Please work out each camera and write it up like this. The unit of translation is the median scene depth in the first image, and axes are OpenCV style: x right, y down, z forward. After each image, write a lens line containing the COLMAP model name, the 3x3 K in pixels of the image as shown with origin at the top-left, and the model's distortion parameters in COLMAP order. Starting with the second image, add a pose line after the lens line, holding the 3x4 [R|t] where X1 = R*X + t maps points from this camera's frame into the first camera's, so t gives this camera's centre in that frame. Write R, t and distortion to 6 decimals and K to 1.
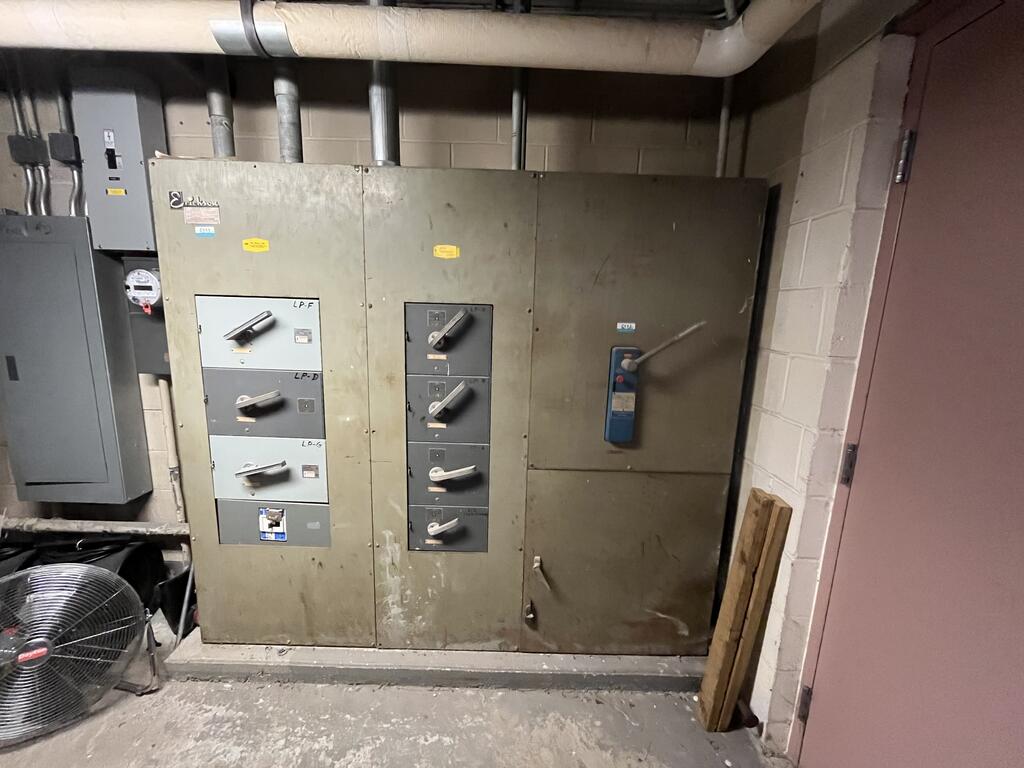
lens RADIAL K [[412.6, 0, 508.2], [0, 412.6, 384.5], [0, 0, 1]] dist [0.000781, 0.000121]
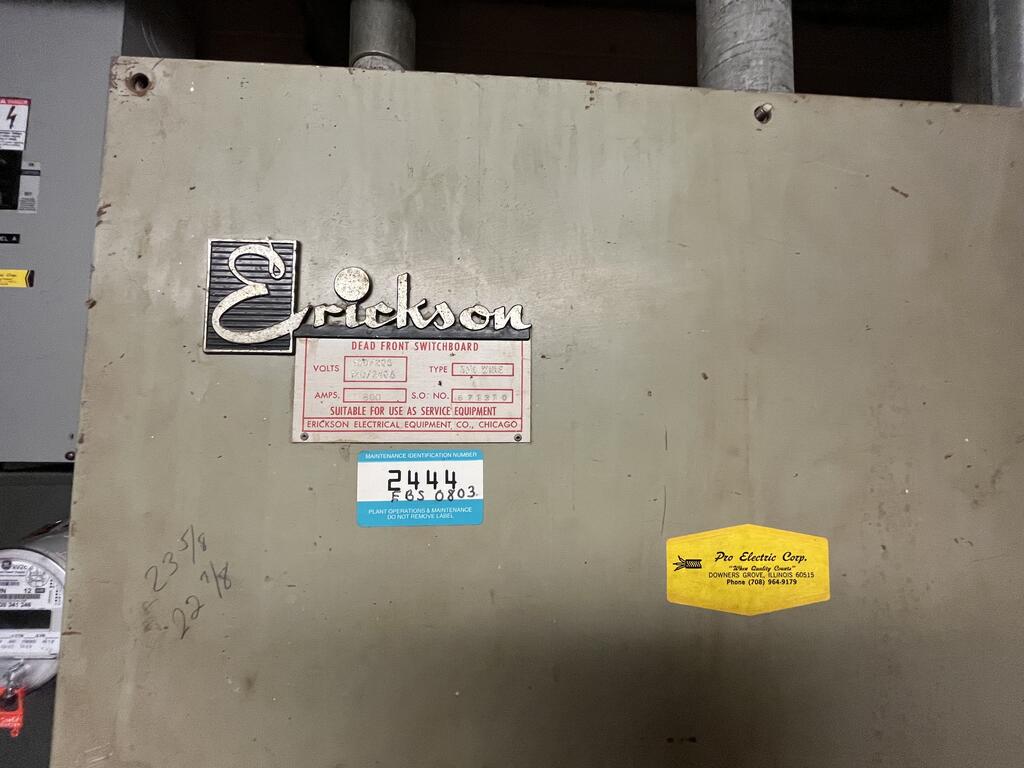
lens RADIAL K [[412.6, 0, 512.6], [0, 412.6, 386.2], [0, 0, 1]] dist [0.000781, 0.000121]
pose [[0.998241, -0.011017, 0.058250, -0.709231], [0.024186, 0.972772, -0.230500, -0.372087], [-0.054124, 0.231504, 0.971327, 0.844208]]
